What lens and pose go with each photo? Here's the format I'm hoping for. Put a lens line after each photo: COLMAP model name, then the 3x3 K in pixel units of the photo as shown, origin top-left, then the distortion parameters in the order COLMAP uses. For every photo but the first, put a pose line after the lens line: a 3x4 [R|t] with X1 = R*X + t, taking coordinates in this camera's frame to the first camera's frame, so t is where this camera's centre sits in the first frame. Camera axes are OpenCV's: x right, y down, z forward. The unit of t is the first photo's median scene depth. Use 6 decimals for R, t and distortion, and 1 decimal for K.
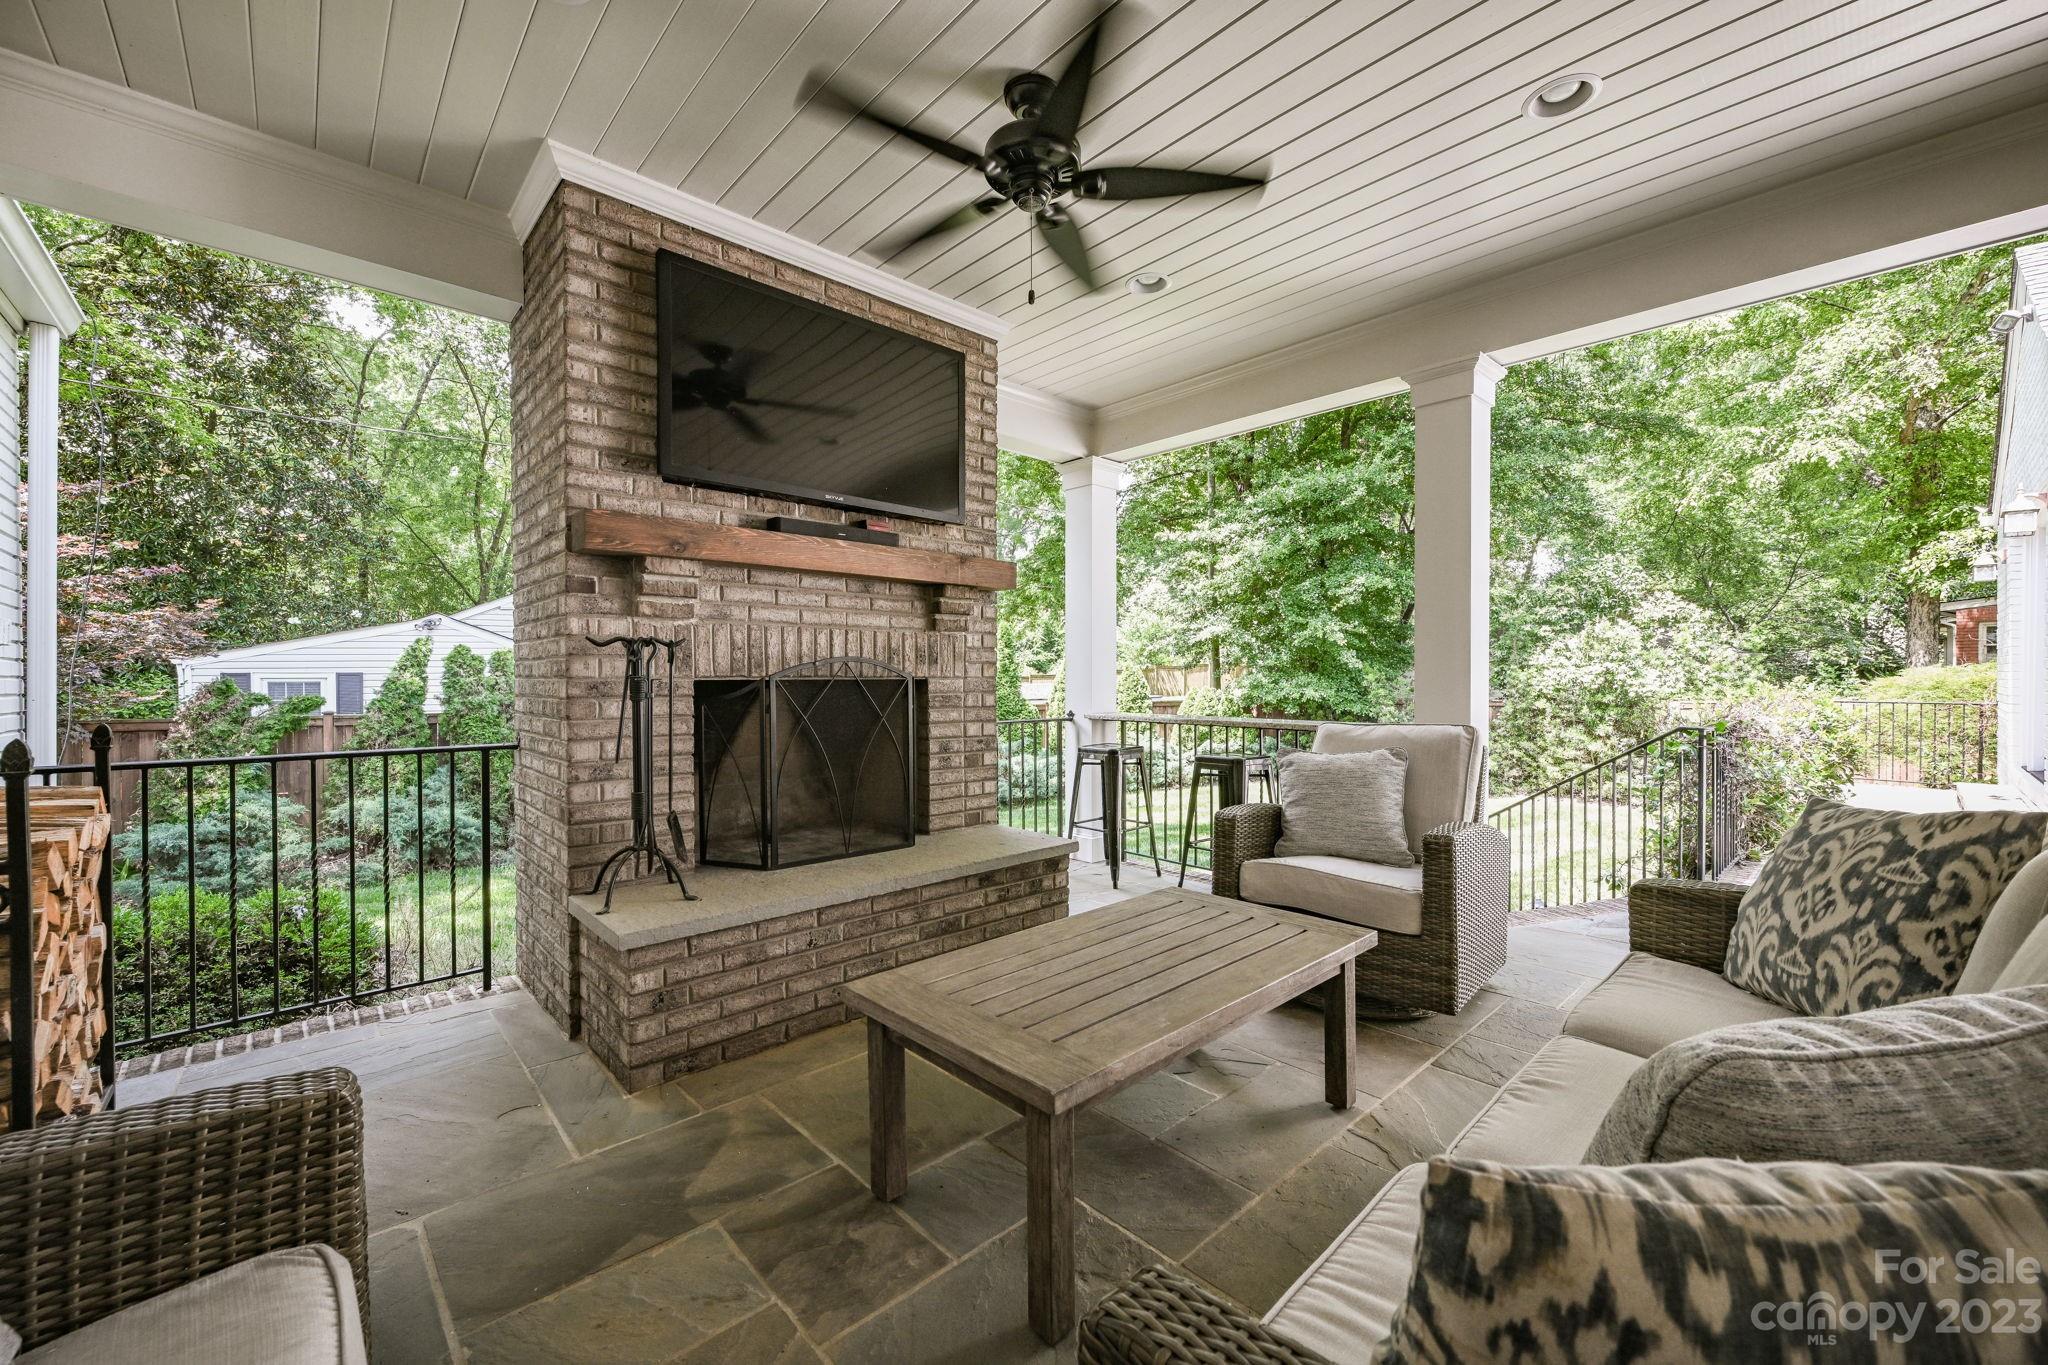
lens RADIAL K [[804.6, 0, 1025.7], [0, 804.6, 678.6], [0, 0, 1]] dist [-0.000203, -0.000049]
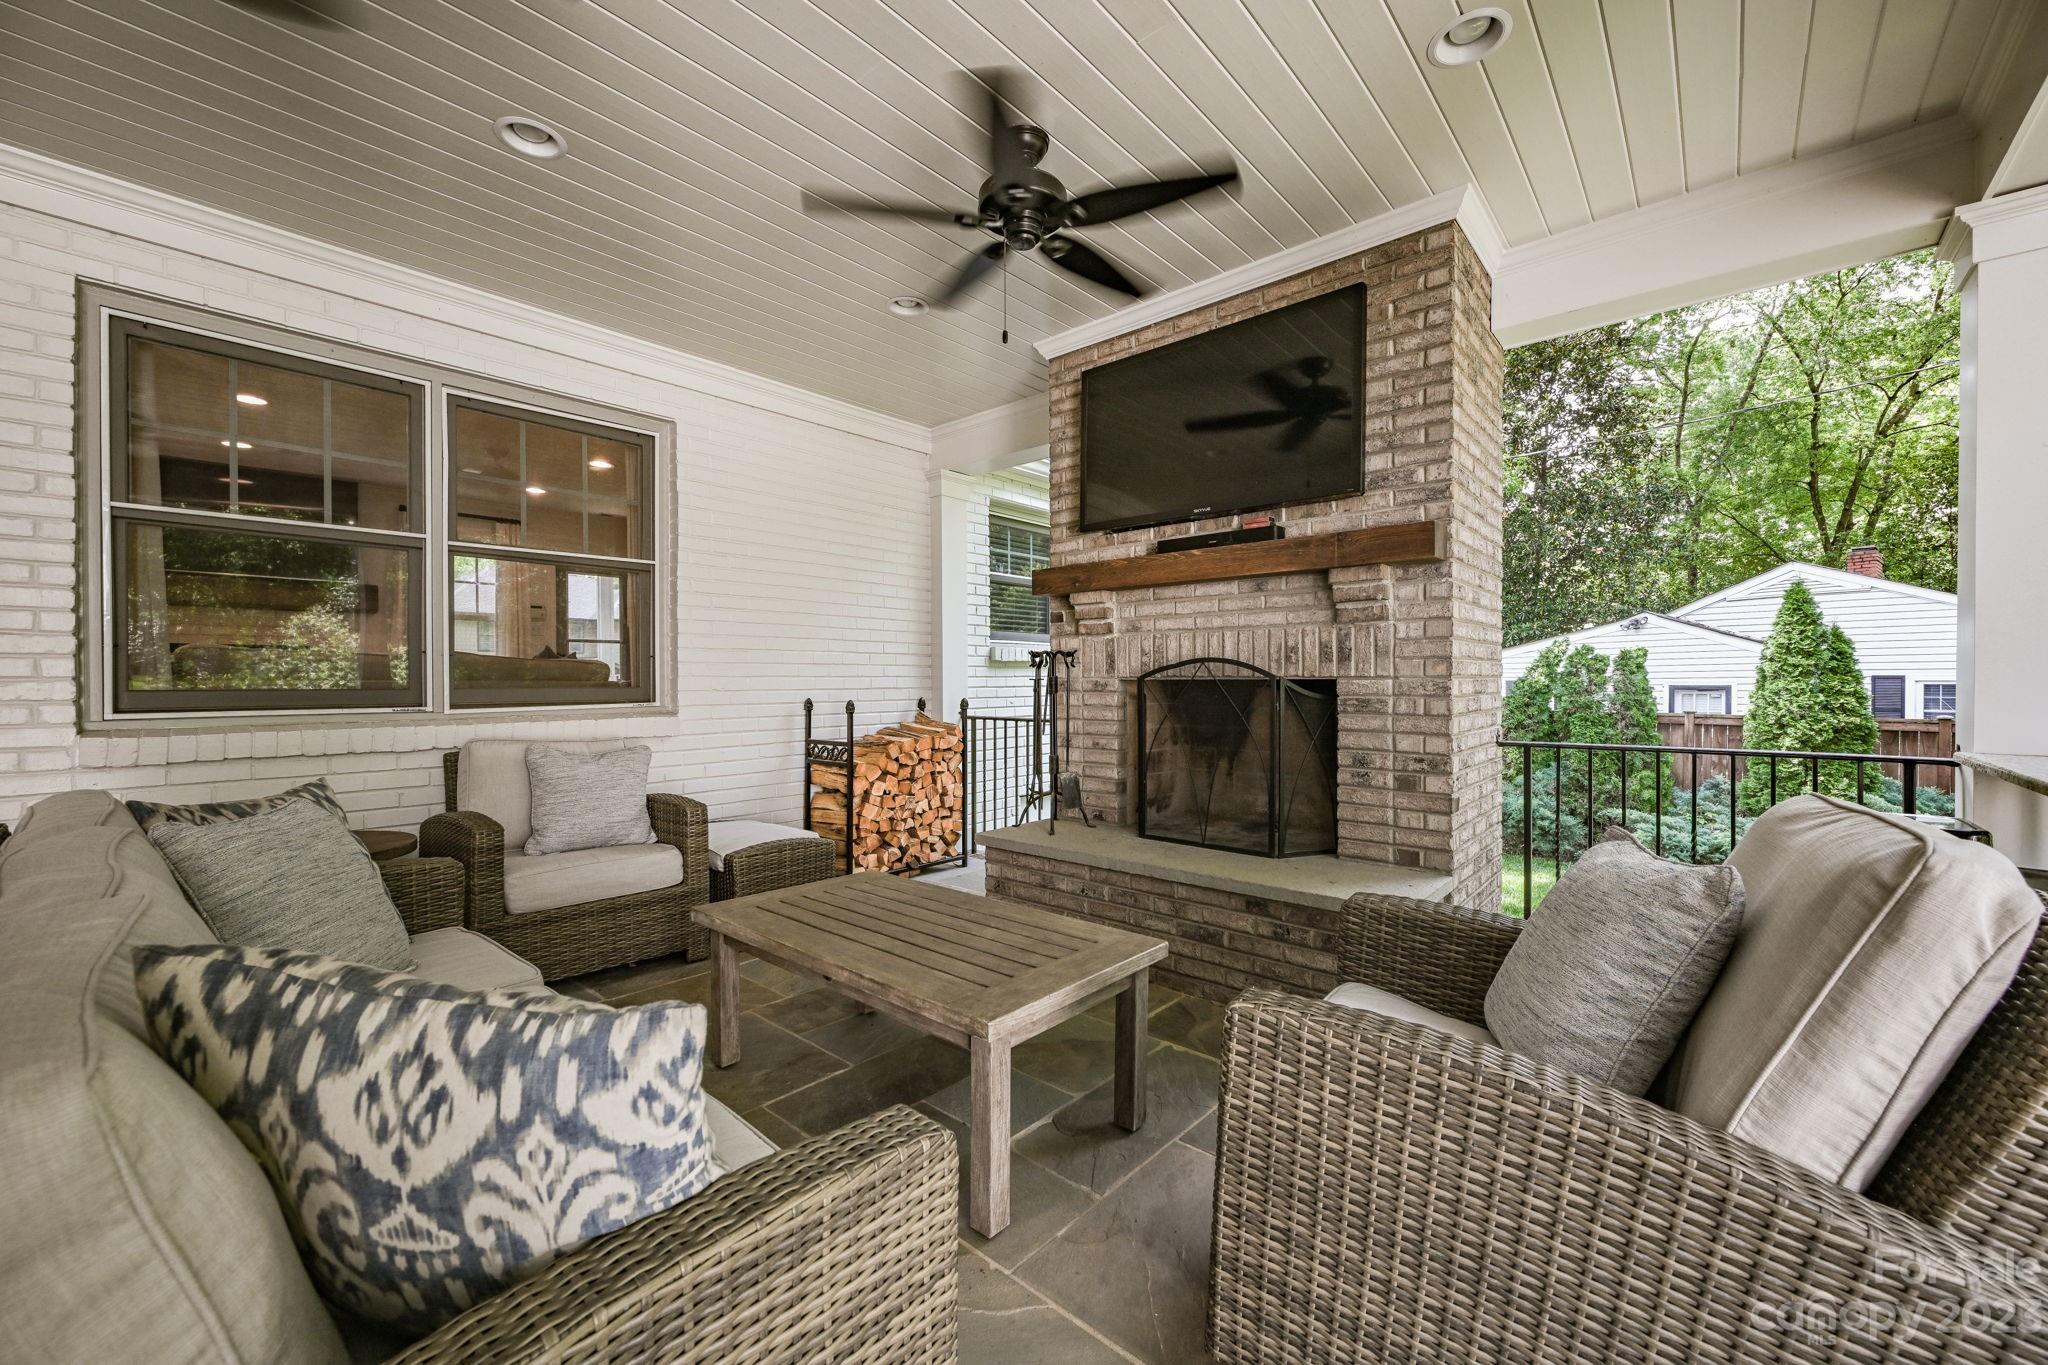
lens RADIAL K [[804.6, 0, 1025.7], [0, 804.6, 678.6], [0, 0, 1]] dist [-0.000203, -0.000049]
pose [[0.105516, 0.000505, -0.994418, 0.703162], [0.001410, 0.999999, 0.000658, -0.000929], [0.994417, -0.001471, 0.105515, 0.572708]]
